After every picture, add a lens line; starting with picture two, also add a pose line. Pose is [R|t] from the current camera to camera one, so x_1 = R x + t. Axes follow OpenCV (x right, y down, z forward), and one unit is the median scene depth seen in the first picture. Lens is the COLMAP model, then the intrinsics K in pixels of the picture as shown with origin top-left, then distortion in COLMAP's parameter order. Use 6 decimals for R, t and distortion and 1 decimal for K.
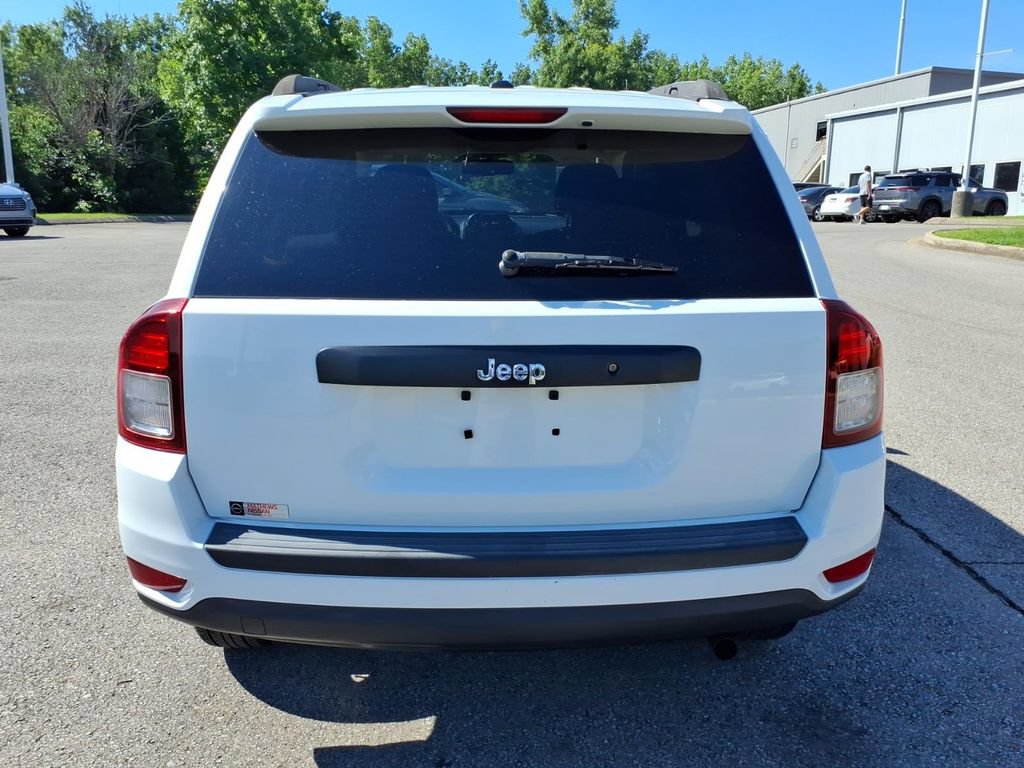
lens RADIAL K [[829.1, 0, 514.2], [0, 829.1, 382.7], [0, 0, 1]] dist [0.020987, -0.016621]
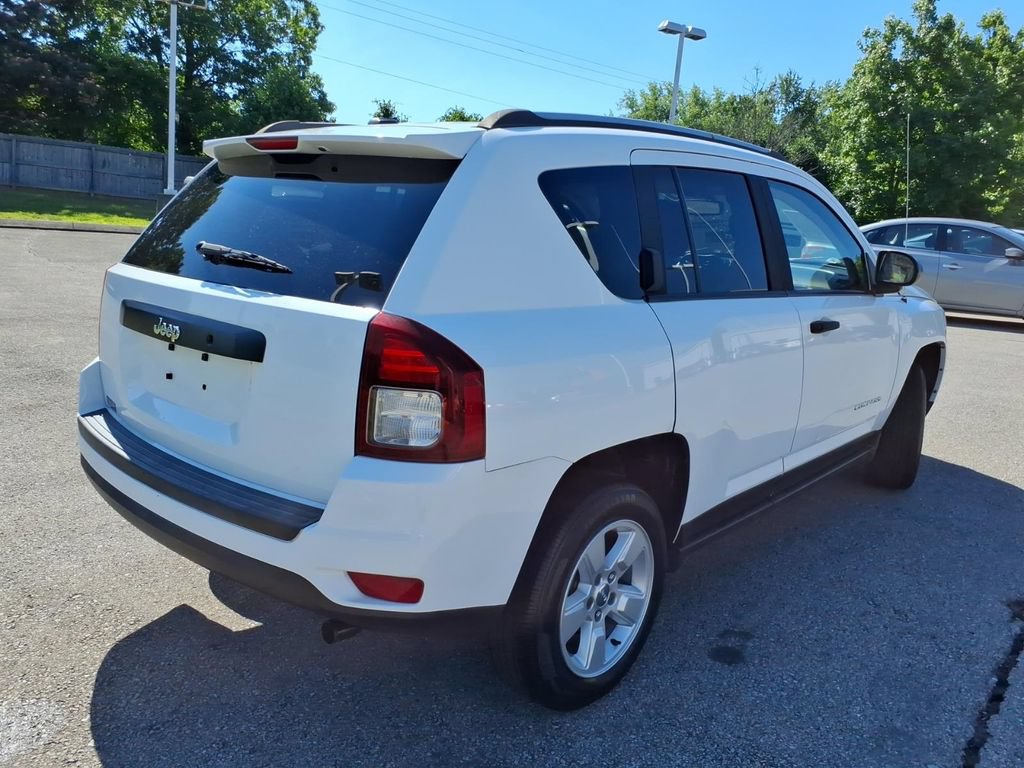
lens RADIAL K [[829.1, 0, 507.5], [0, 829.1, 382.5], [0, 0, 1]] dist [0.020987, -0.016621]
pose [[0.712678, 0.172758, -0.679885, 0.057041], [-0.216553, 0.976045, 0.021014, -0.003360], [0.667229, 0.132255, 0.733017, 0.017197]]
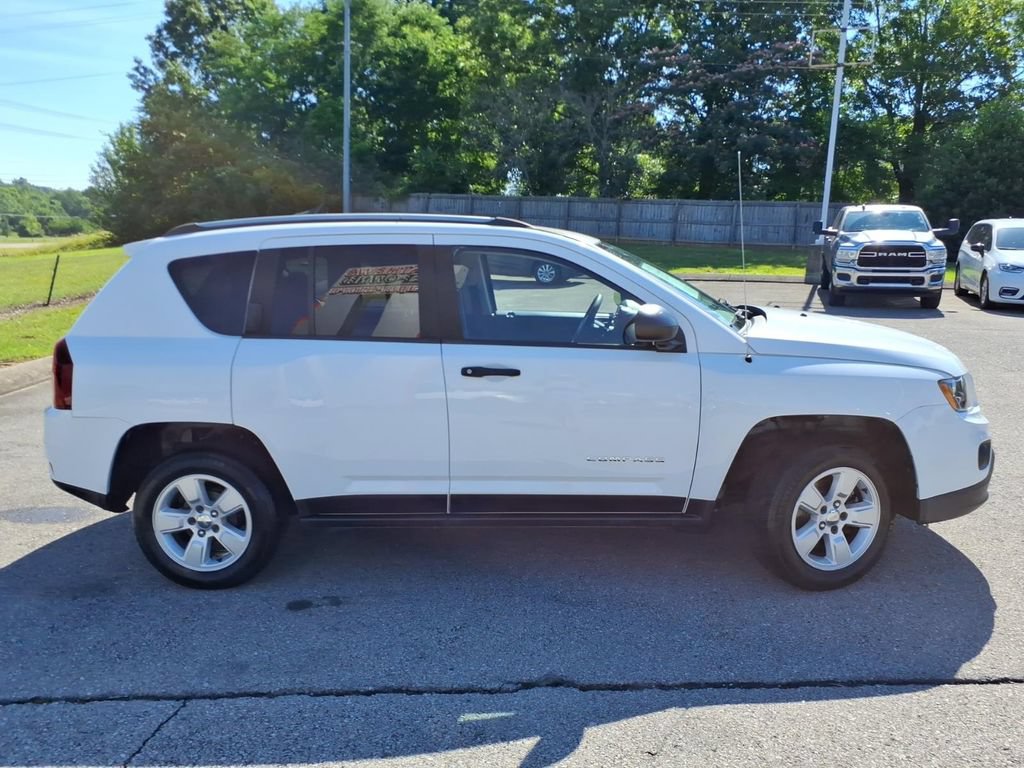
lens RADIAL K [[829.1, 0, 514.9], [0, 829.1, 380.3], [0, 0, 1]] dist [0.020987, -0.016621]
pose [[-0.127218, 0.162279, -0.978510, 0.112024], [-0.229785, 0.954865, 0.188233, -0.031371], [0.964891, 0.248793, -0.084186, 0.110924]]
